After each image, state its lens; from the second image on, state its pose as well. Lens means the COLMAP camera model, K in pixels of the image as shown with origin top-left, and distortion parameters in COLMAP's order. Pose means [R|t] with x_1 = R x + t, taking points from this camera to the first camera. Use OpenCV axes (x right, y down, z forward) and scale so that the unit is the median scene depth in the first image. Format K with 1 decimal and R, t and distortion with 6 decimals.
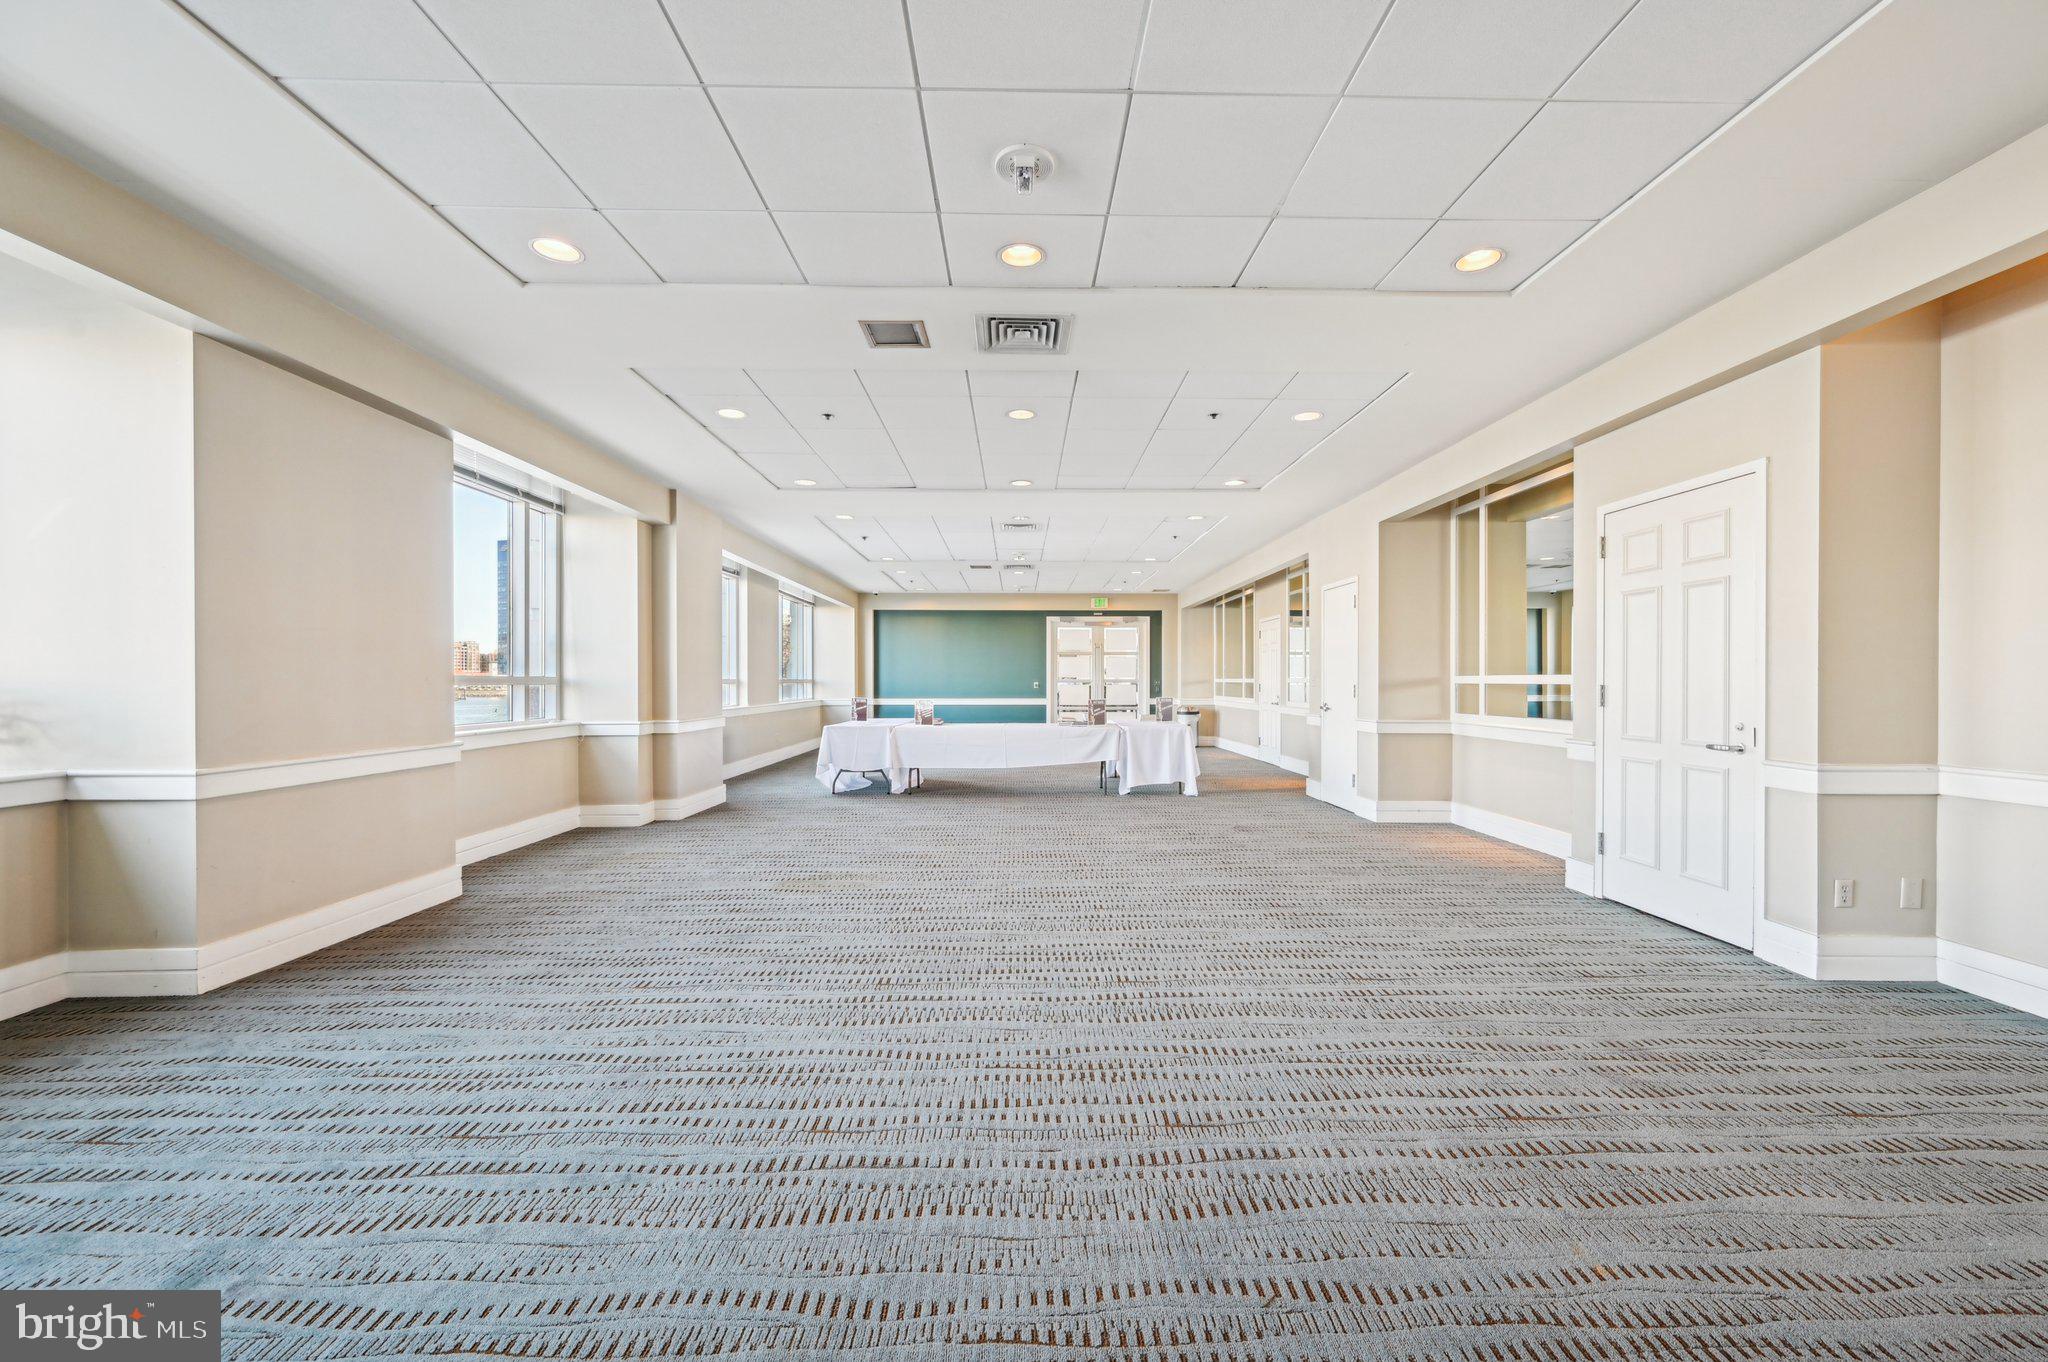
lens RADIAL K [[806.0, 0, 1029.8], [0, 806.0, 684.7], [0, 0, 1]] dist [-0.001112, -0.000305]
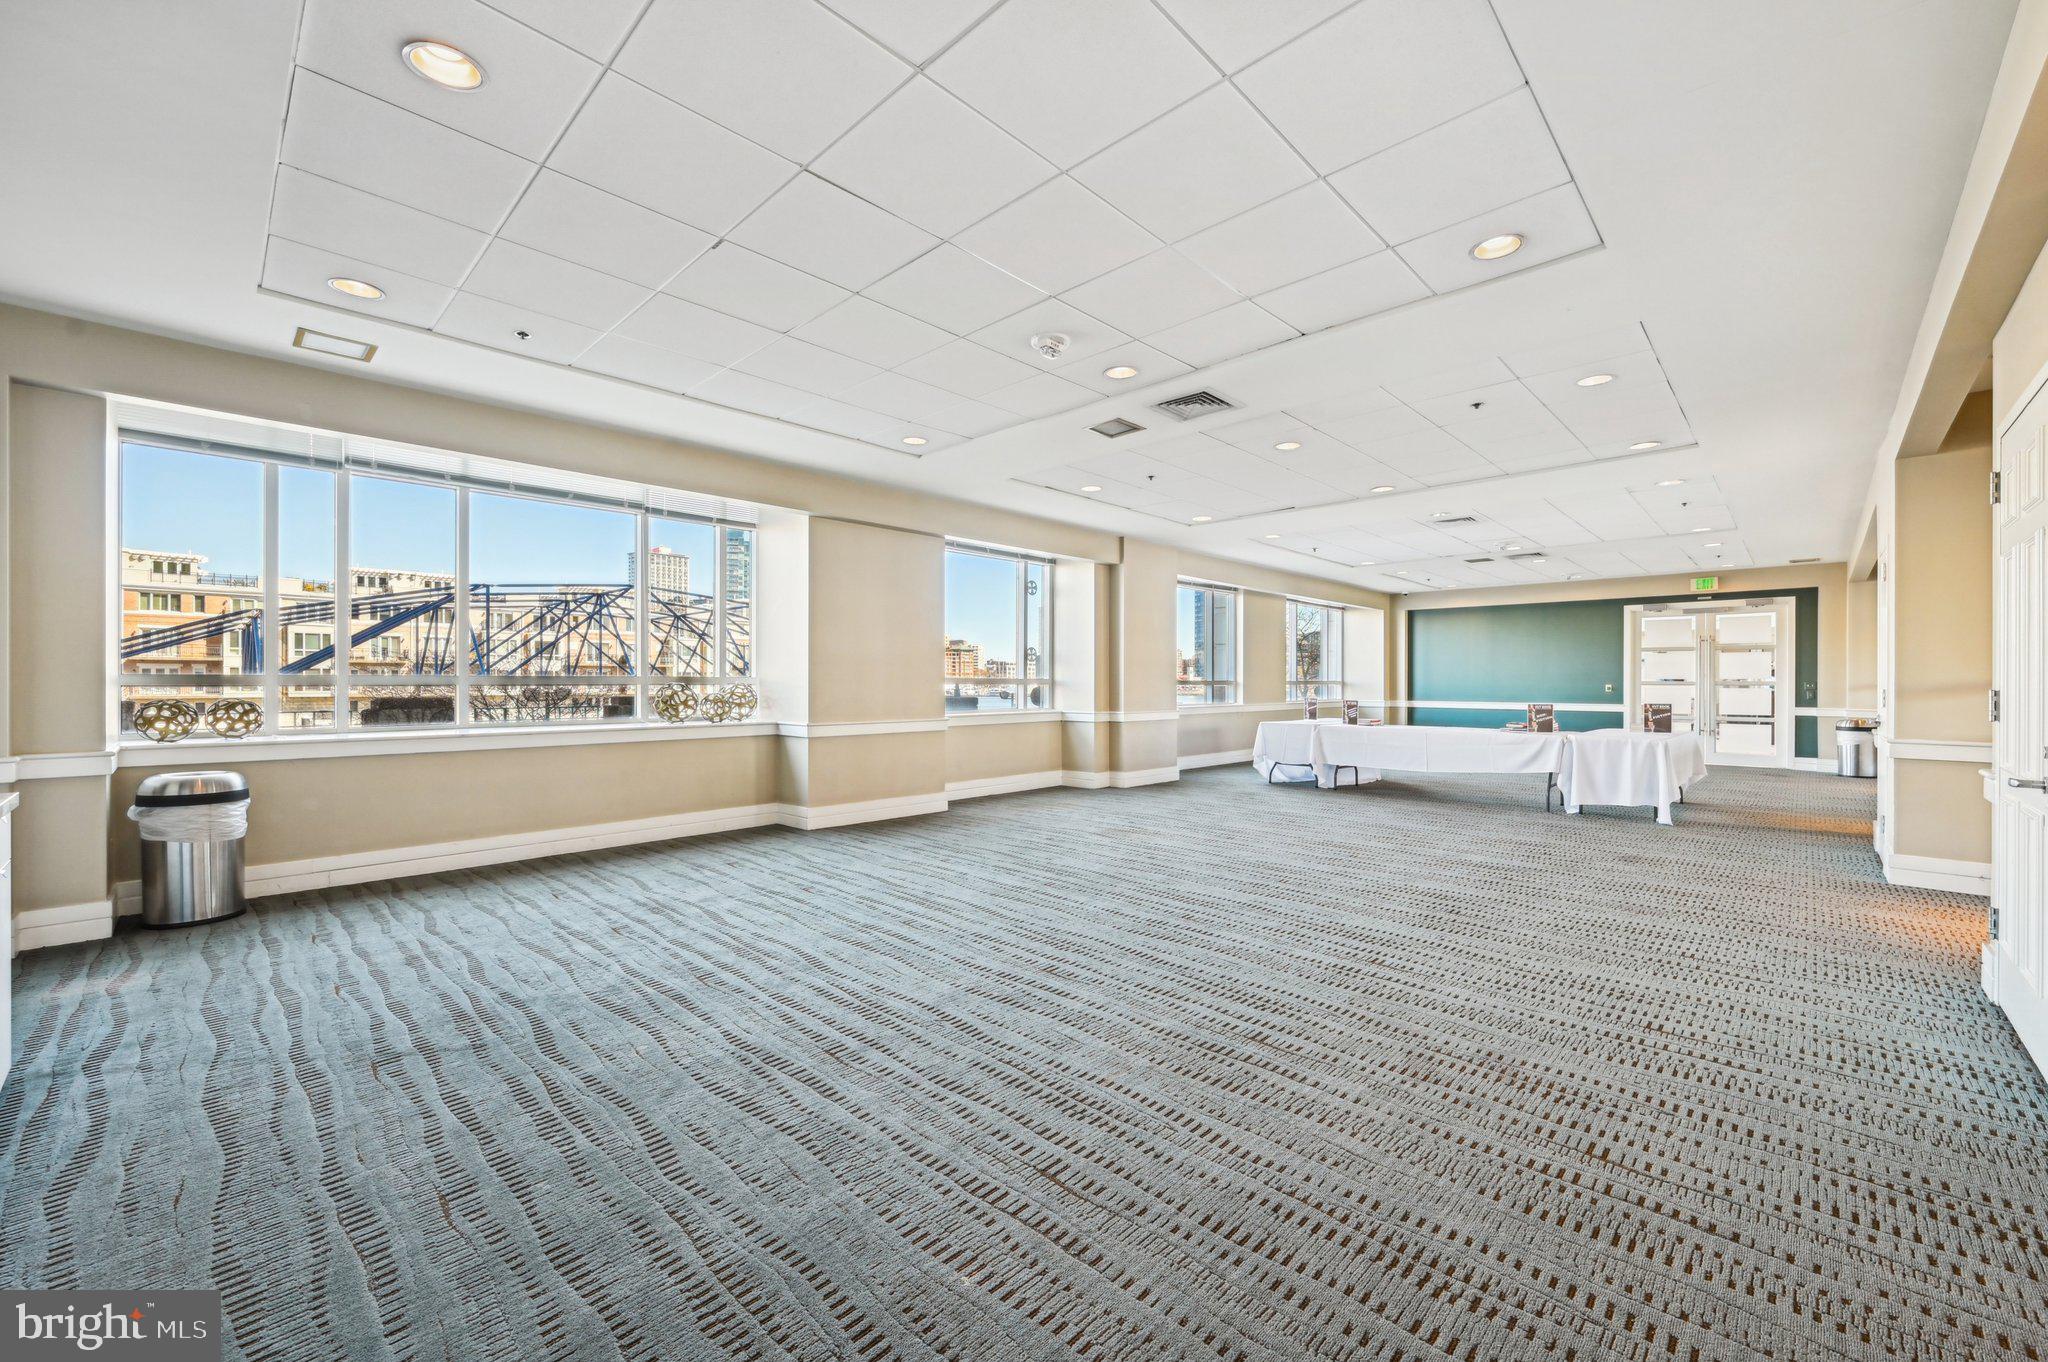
lens RADIAL K [[806.0, 0, 1033.0], [0, 806.0, 681.1], [0, 0, 1]] dist [-0.001112, -0.000305]
pose [[0.705905, 0.000840, -0.708306, 0.677107], [-0.005667, 0.999974, -0.004461, 0.000584], [0.708284, 0.007163, 0.705891, -0.058096]]
